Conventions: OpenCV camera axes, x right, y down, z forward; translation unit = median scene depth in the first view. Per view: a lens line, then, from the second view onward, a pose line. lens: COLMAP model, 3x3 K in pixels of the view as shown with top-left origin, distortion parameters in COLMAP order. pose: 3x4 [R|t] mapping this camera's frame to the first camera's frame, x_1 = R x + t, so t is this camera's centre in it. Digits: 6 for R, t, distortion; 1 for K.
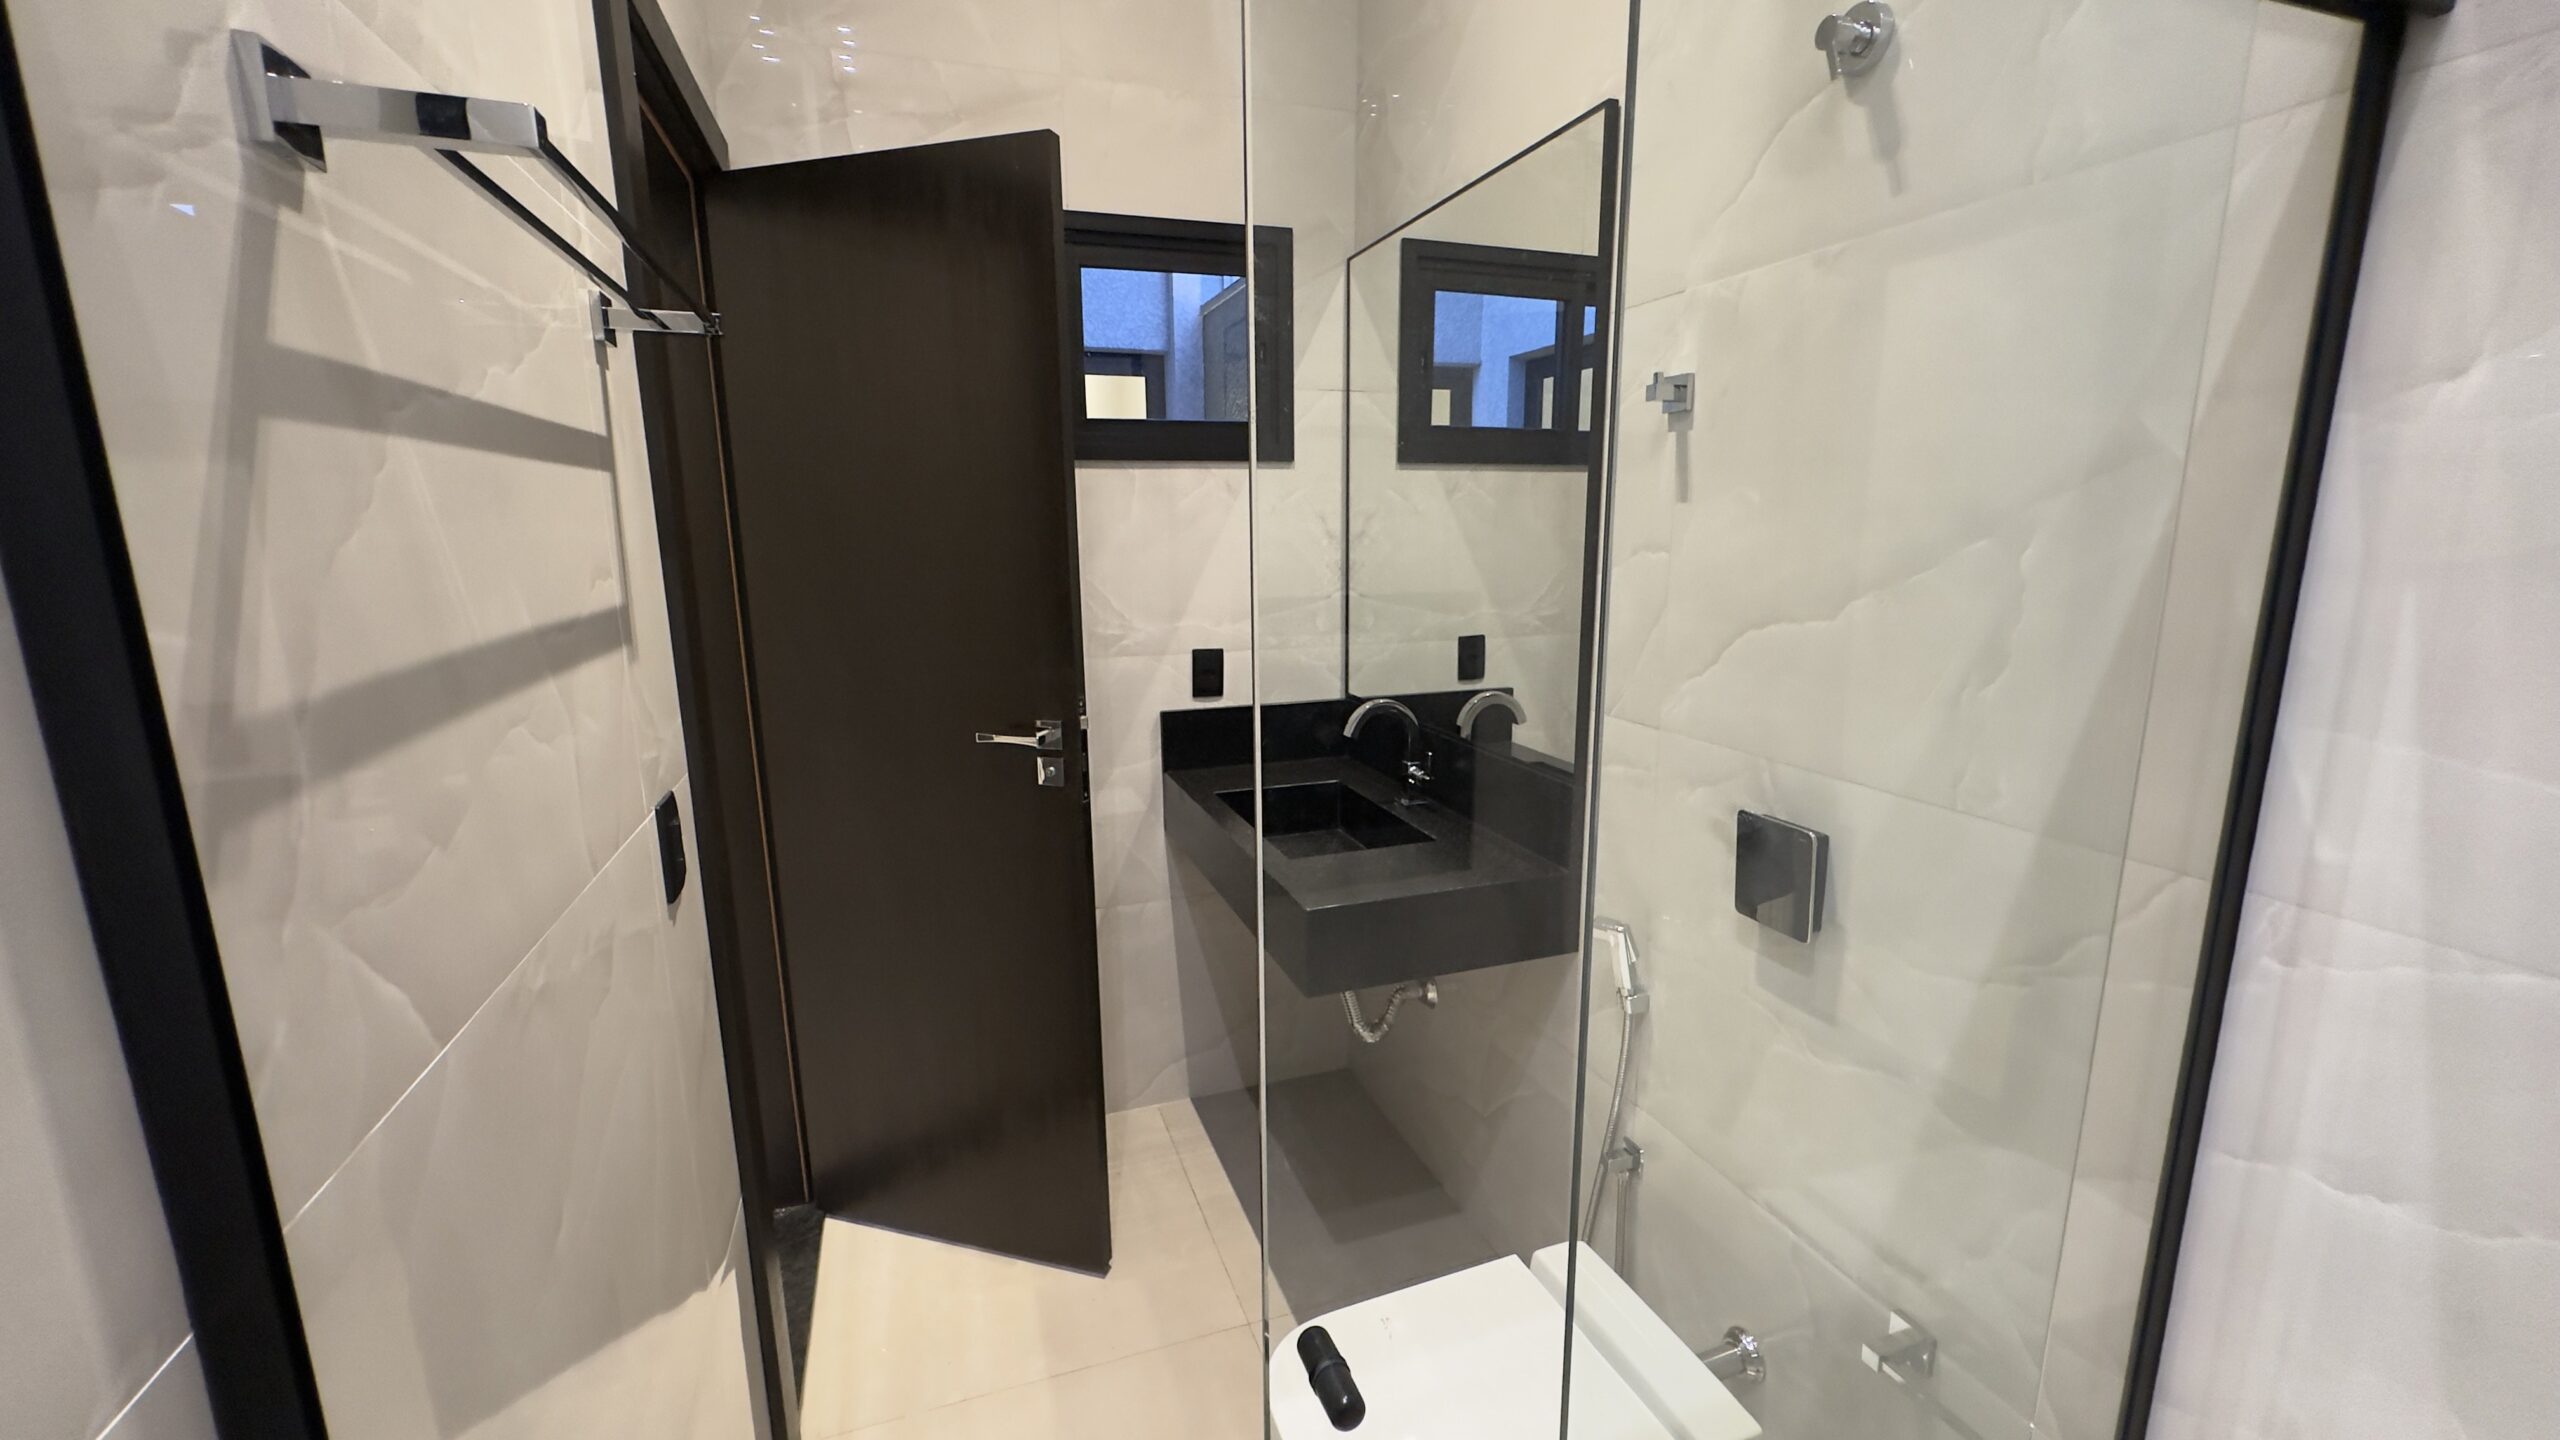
lens RADIAL K [[1031.7, 0, 1275.7], [0, 1031.7, 724.2], [0, 0, 1]] dist [-0.003908, 0.000850]
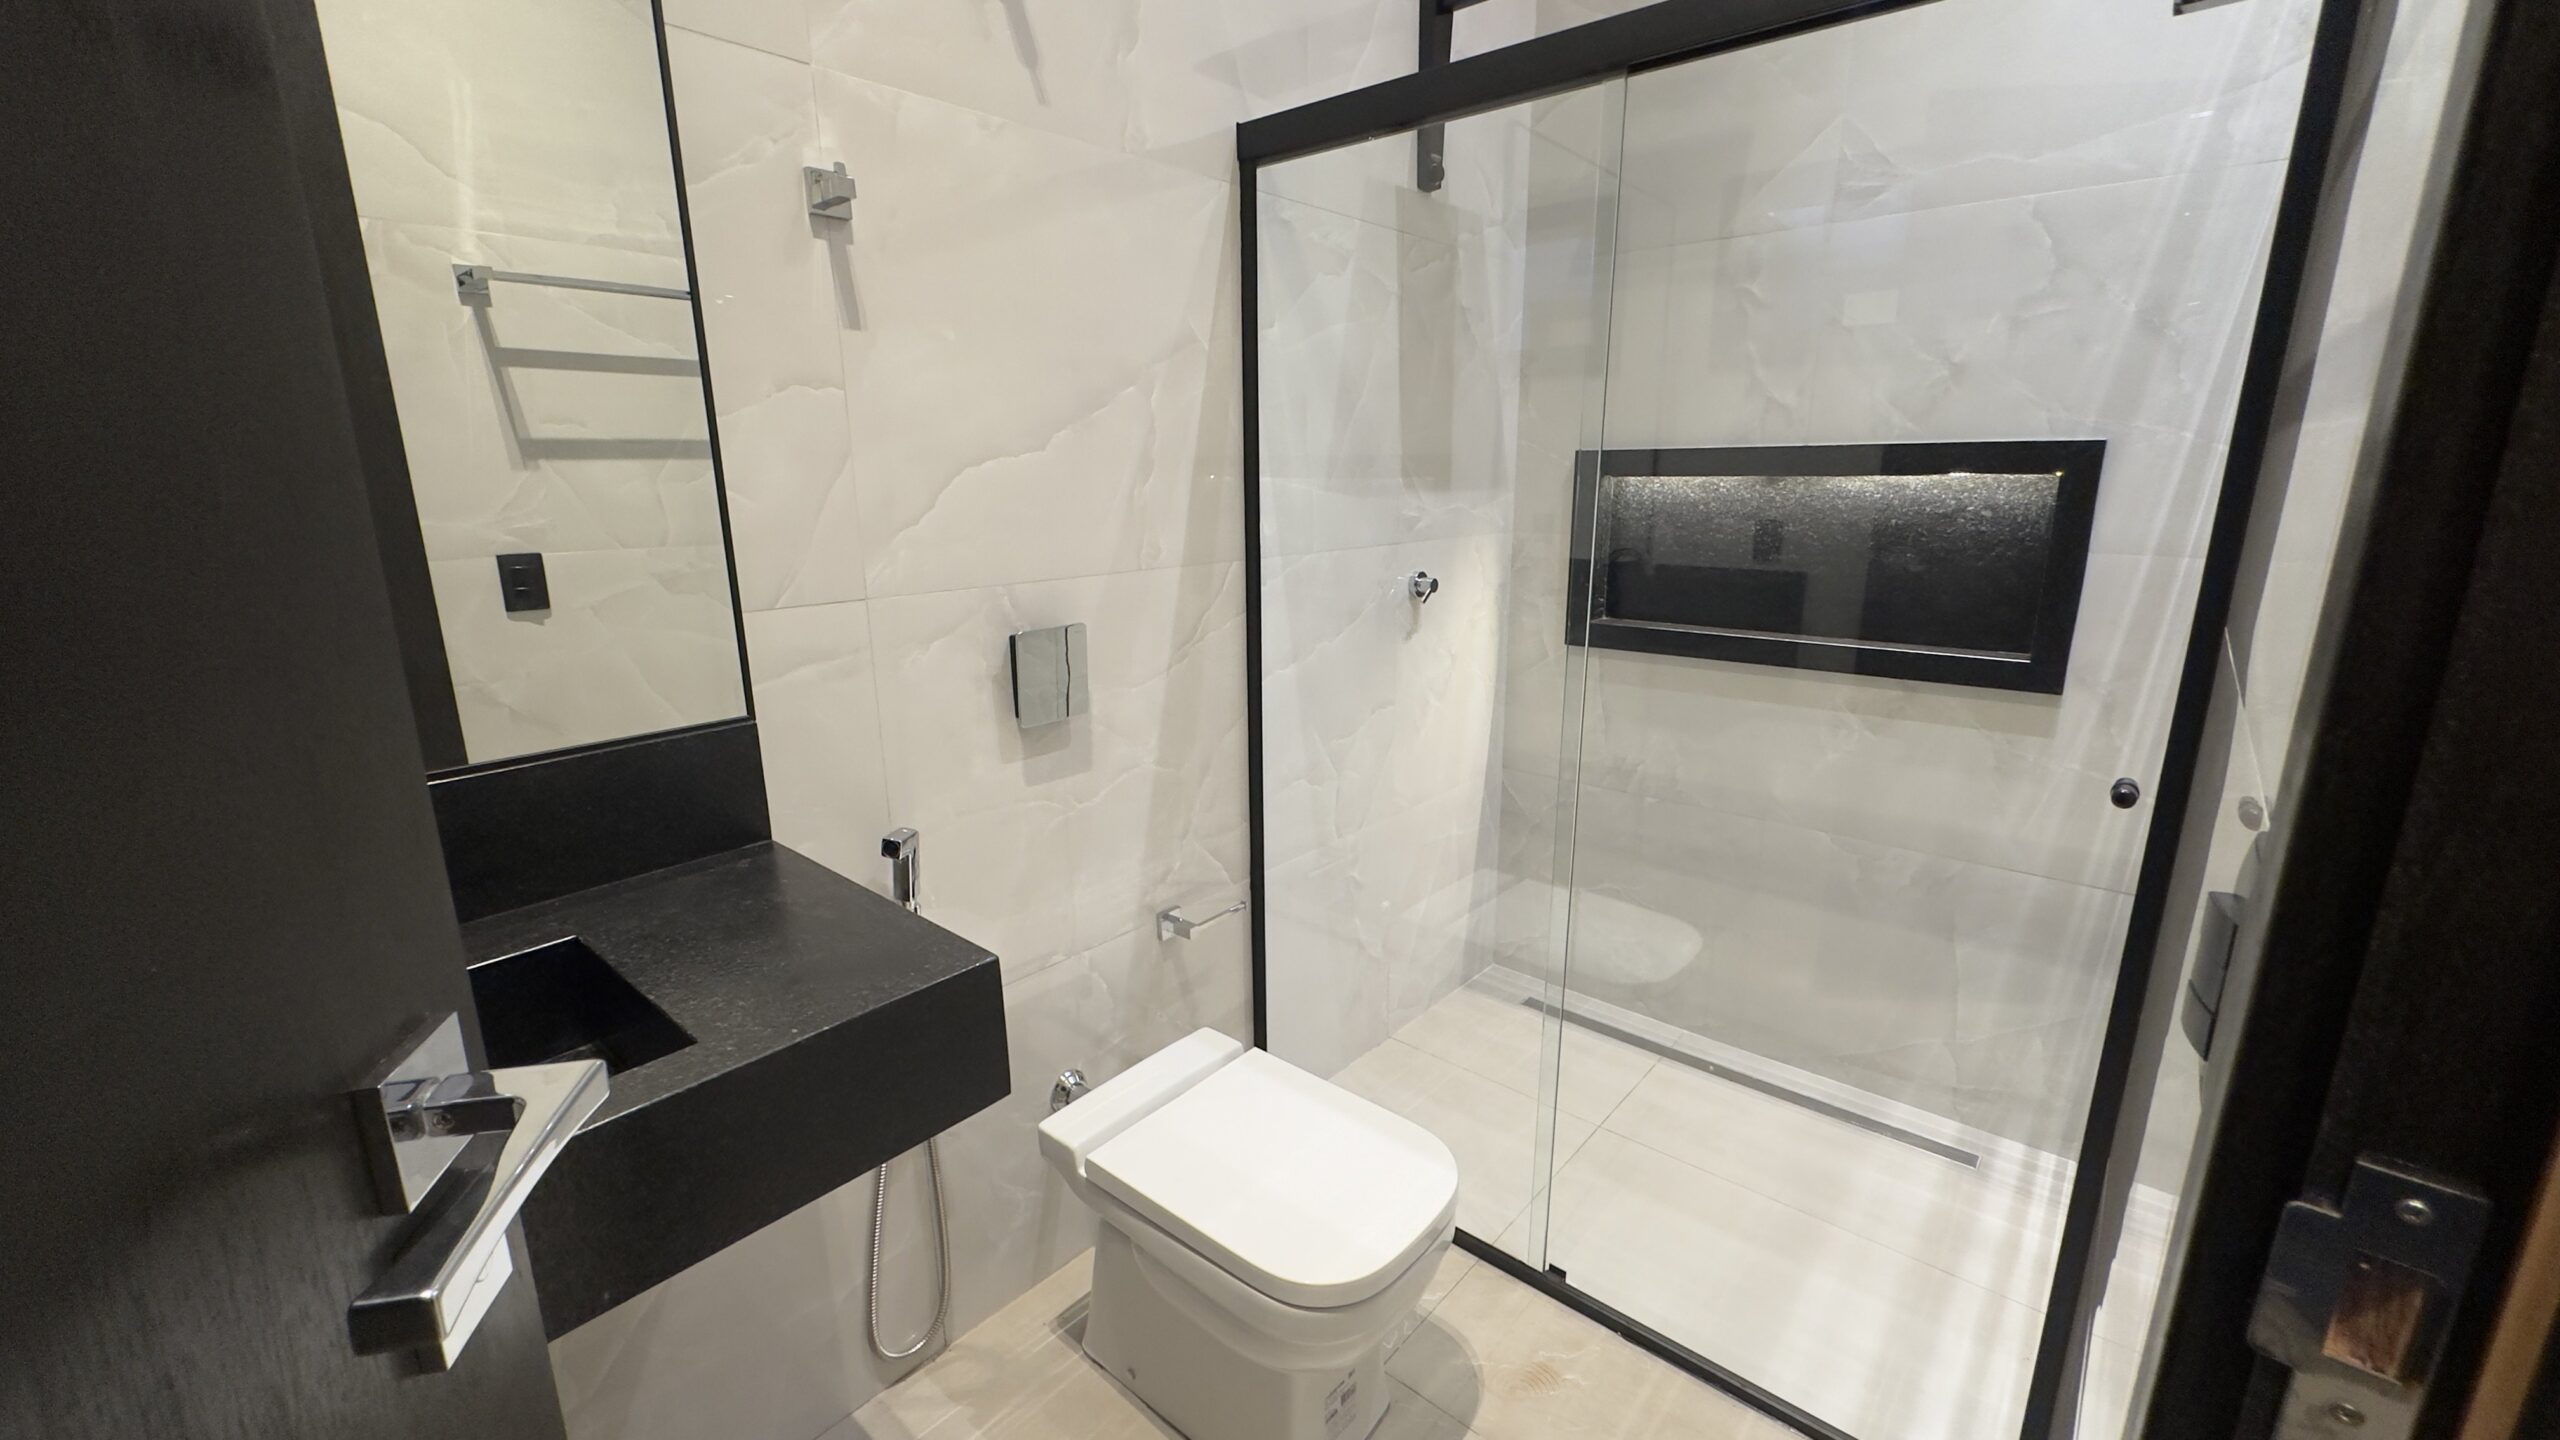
lens RADIAL K [[1031.7, 0, 1275.7], [0, 1031.7, 724.2], [0, 0, 1]] dist [-0.003908, 0.000850]
pose [[-0.502160, -0.193793, 0.842781, -0.635029], [0.181073, 0.929401, 0.321600, -0.131402], [-0.845605, 0.314100, -0.431617, 1.282847]]
